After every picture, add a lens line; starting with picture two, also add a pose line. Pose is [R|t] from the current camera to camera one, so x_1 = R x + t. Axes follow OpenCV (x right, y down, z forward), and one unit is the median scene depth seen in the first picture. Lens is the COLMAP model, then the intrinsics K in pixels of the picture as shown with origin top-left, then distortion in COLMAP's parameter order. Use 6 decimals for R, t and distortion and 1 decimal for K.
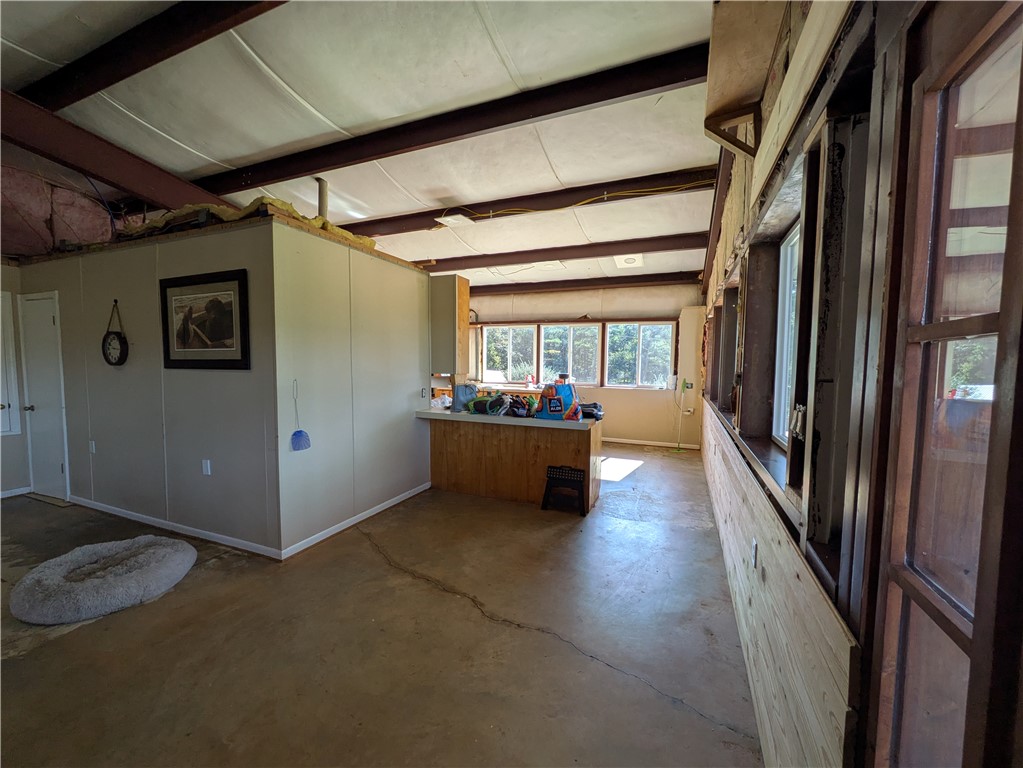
lens RADIAL K [[408.4, 0, 511.5], [0, 408.4, 384.0], [0, 0, 1]] dist [0.002328, 0.000774]
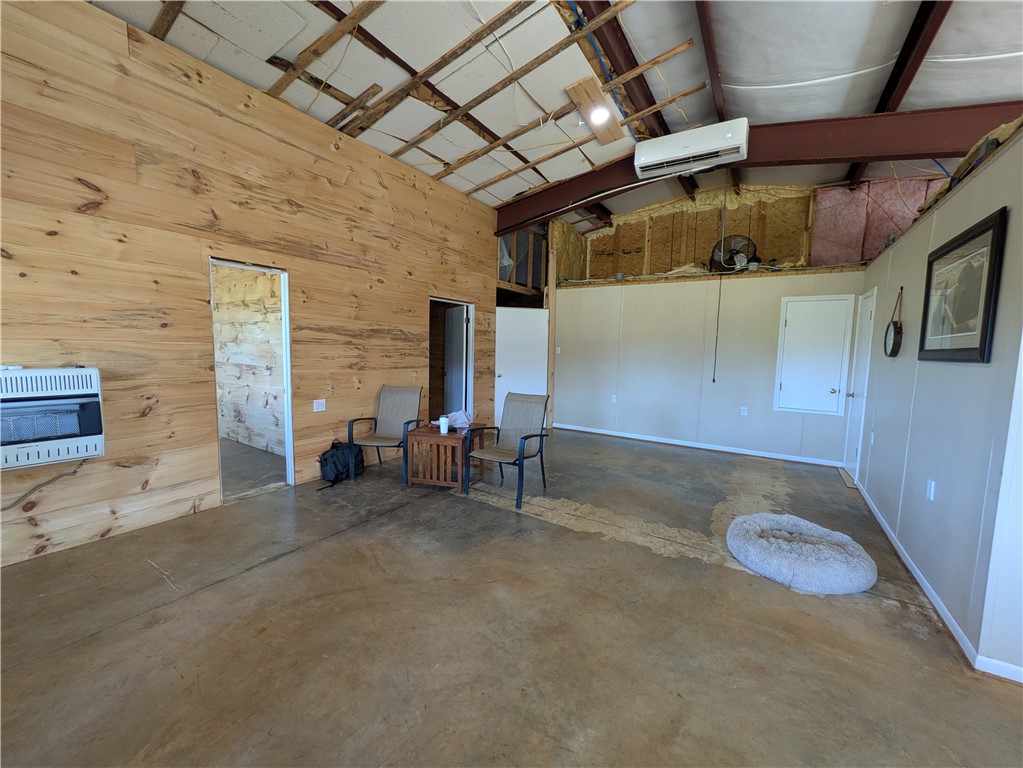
lens RADIAL K [[408.4, 0, 511.5], [0, 408.4, 384.0], [0, 0, 1]] dist [0.002328, 0.000774]
pose [[-0.166440, 0.078949, -0.982886, 0.132496], [-0.080156, 0.992407, 0.093287, -0.002015], [0.982788, 0.094311, -0.158848, 0.346025]]
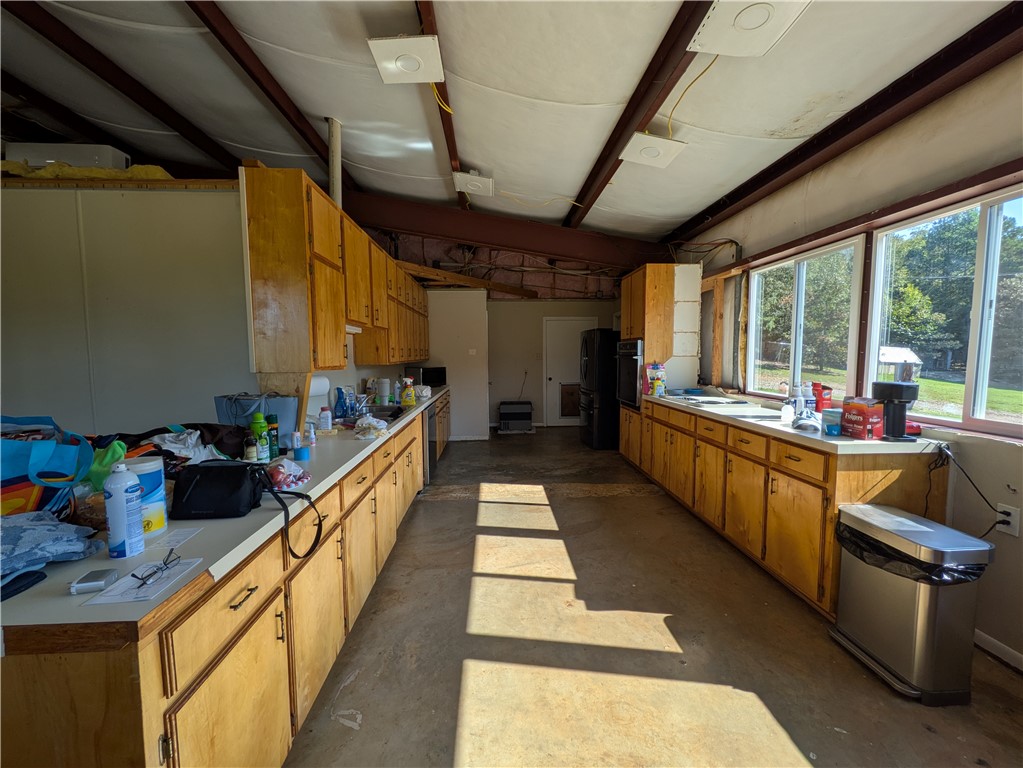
lens RADIAL K [[407.5, 0, 511.5], [0, 407.5, 384.0], [0, 0, 1]] dist [-0.000872, -0.000252]
pose [[0.435276, 0.057822, -0.898438, 0.557941], [-0.043125, 0.998129, 0.043344, -0.056181], [0.899263, 0.019879, 0.436955, 1.317052]]
